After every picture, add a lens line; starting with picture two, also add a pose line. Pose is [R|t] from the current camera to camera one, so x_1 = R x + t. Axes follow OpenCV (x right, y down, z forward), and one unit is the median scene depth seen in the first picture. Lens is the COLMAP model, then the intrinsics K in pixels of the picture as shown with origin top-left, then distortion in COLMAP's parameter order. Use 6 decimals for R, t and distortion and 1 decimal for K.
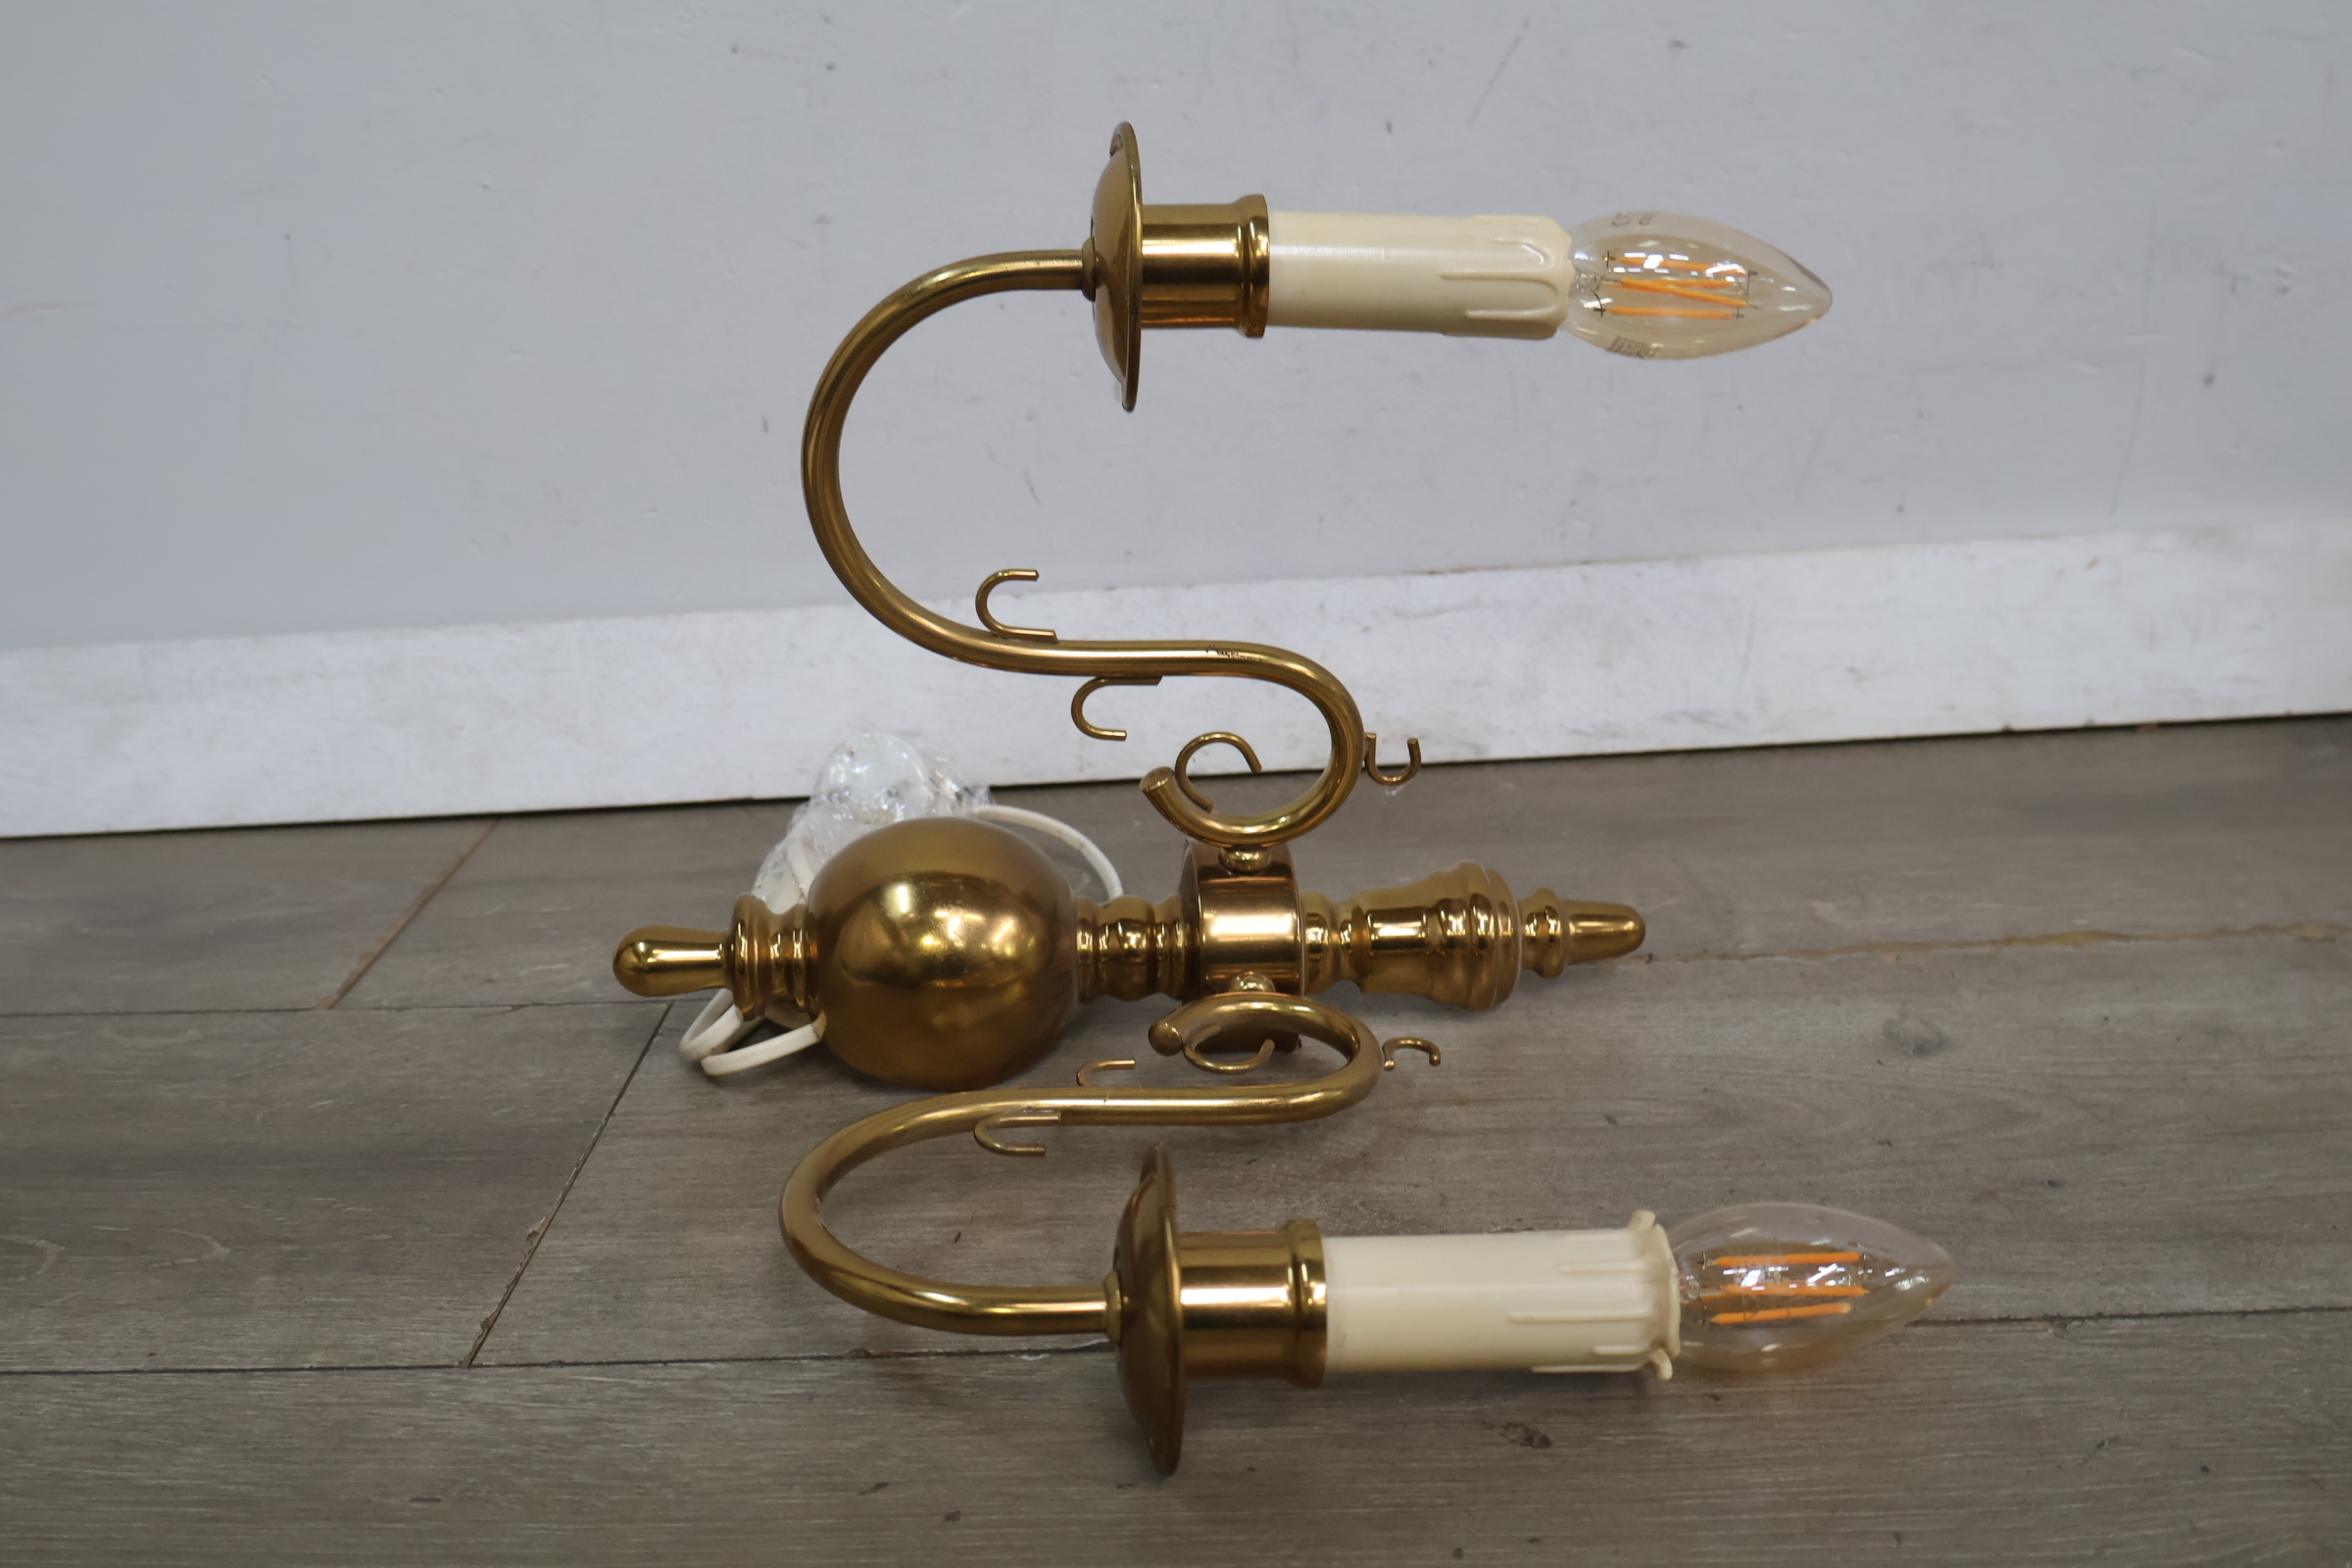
lens RADIAL K [[2421.6, 0, 1174.0], [0, 2421.6, 790.1], [0, 0, 1]] dist [-0.001526, 0.000000]
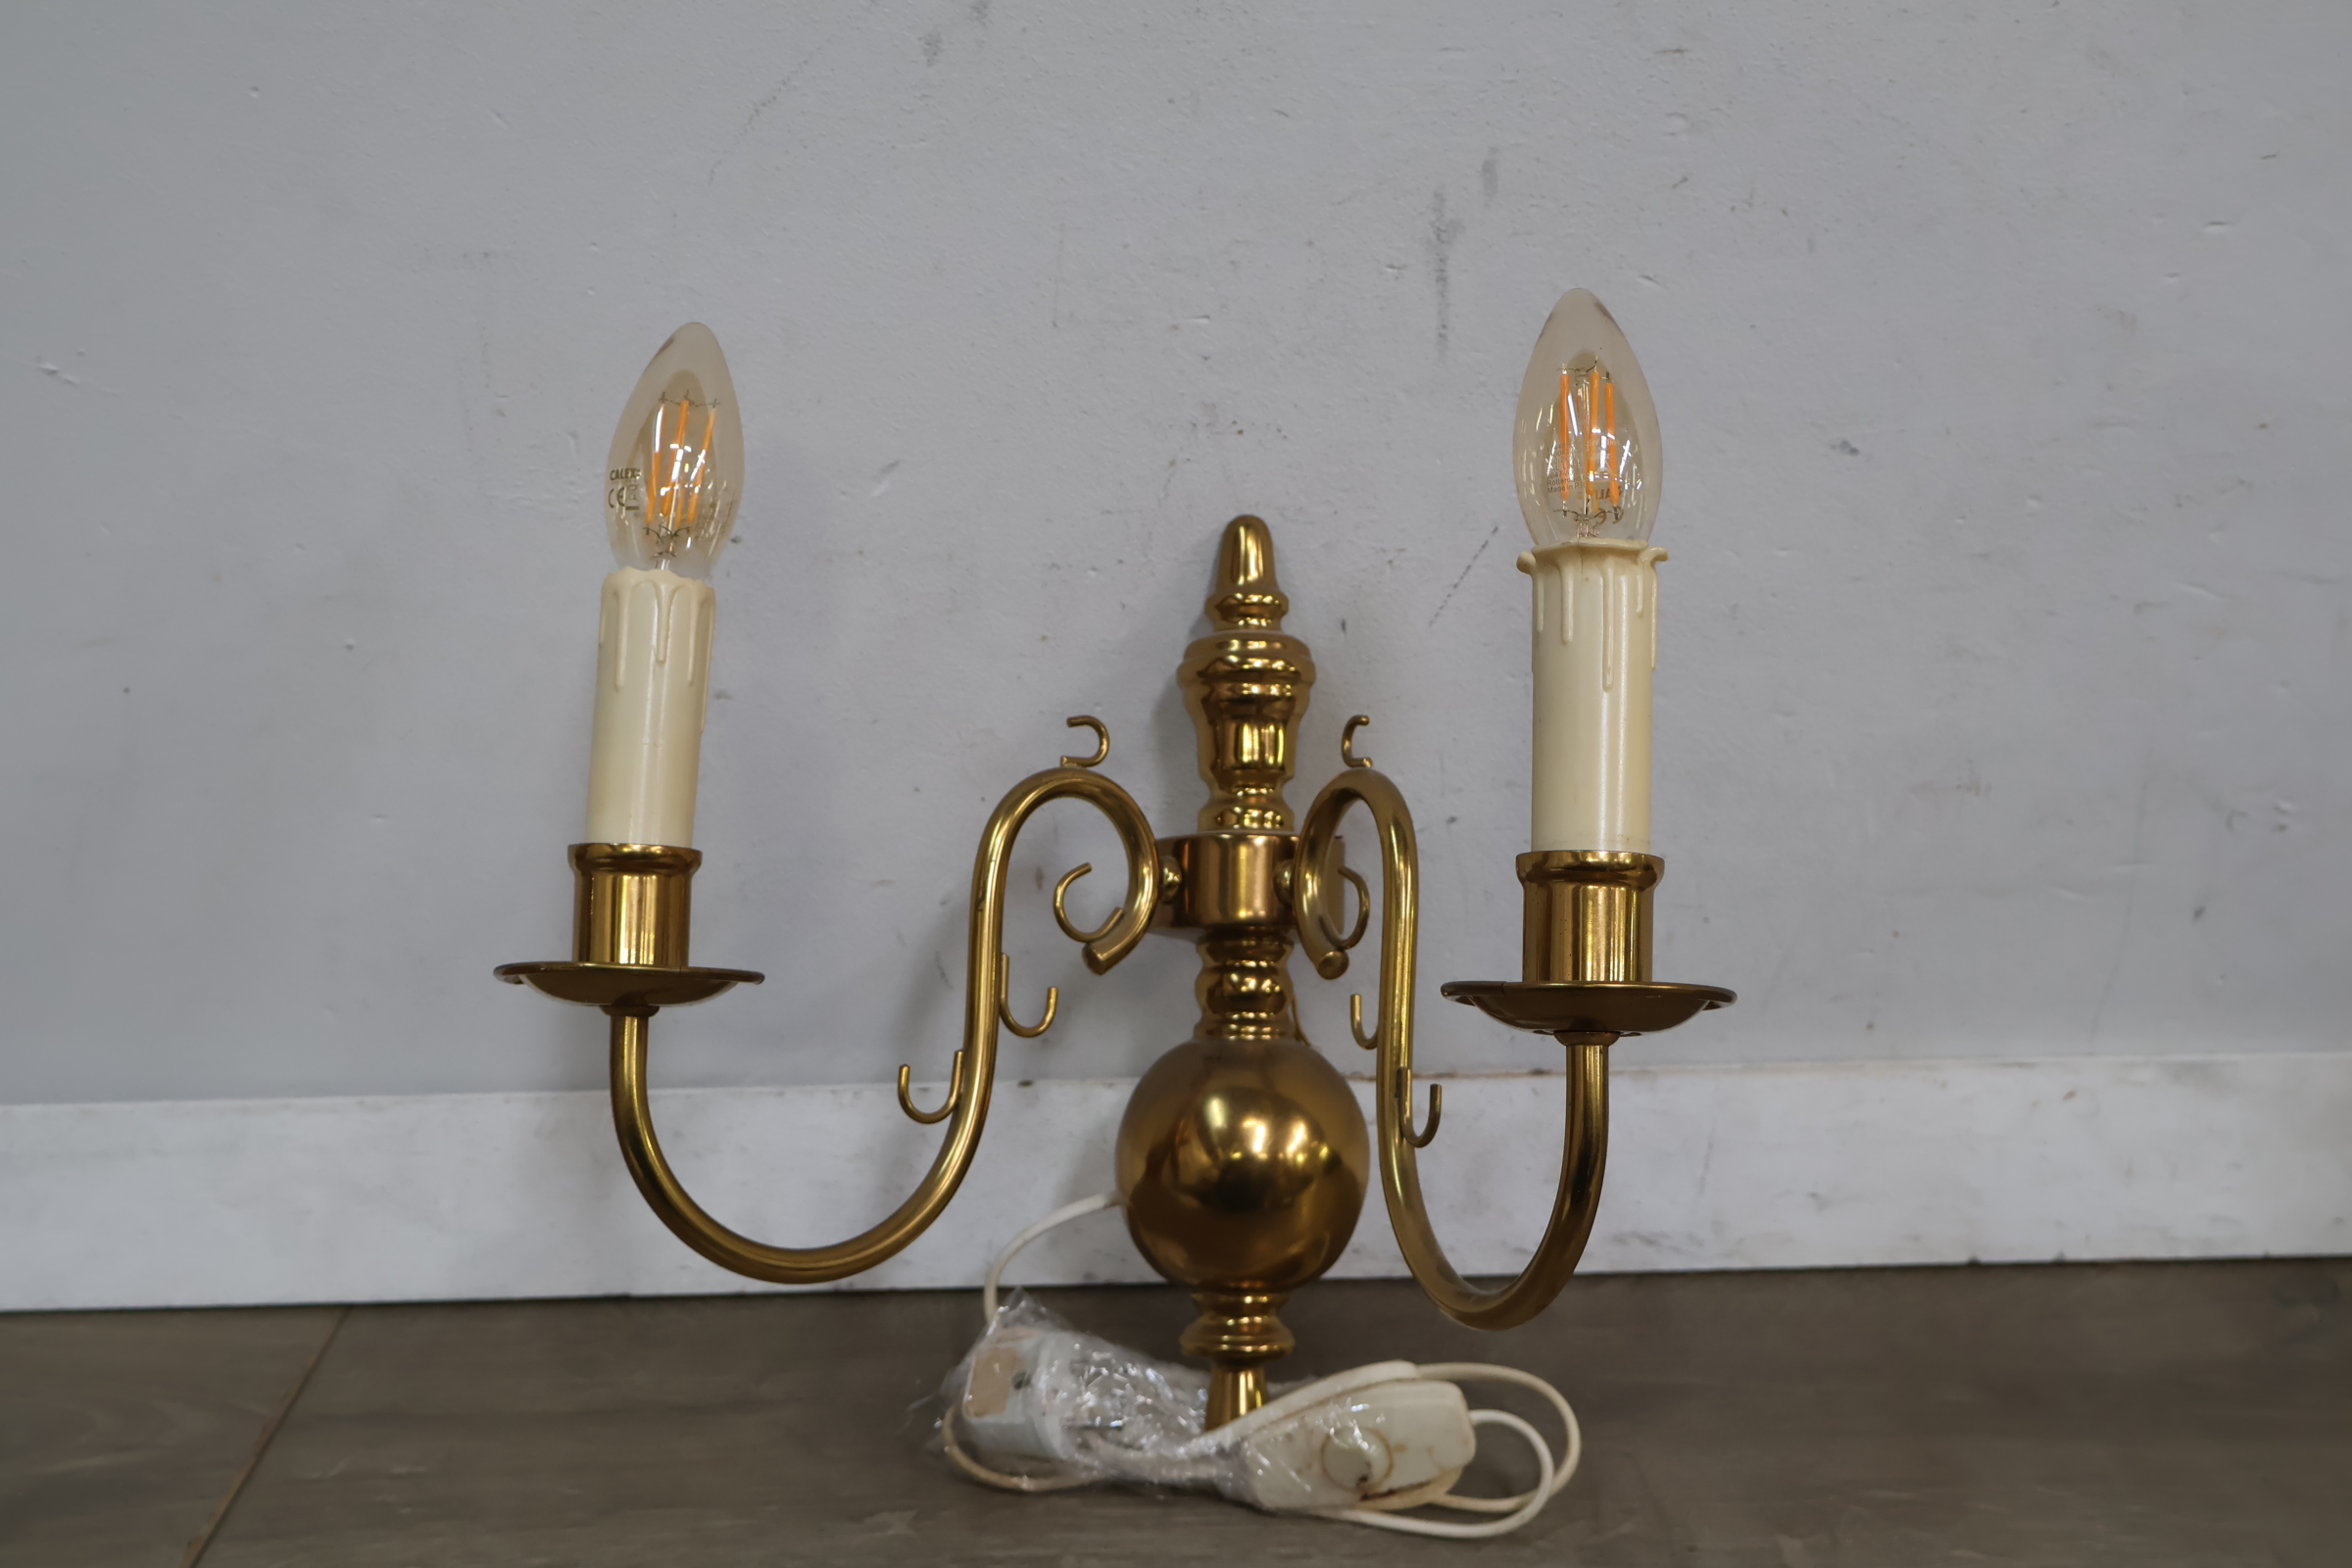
lens RADIAL K [[2421.6, 0, 1171.2], [0, 2421.6, 802.3], [0, 0, 1]] dist [-0.001526, 0.000000]
pose [[0.998436, 0.028398, 0.048164, -0.021896], [-0.029123, 0.999472, 0.014422, -0.246299], [-0.047729, -0.015802, 0.998735, 0.089351]]
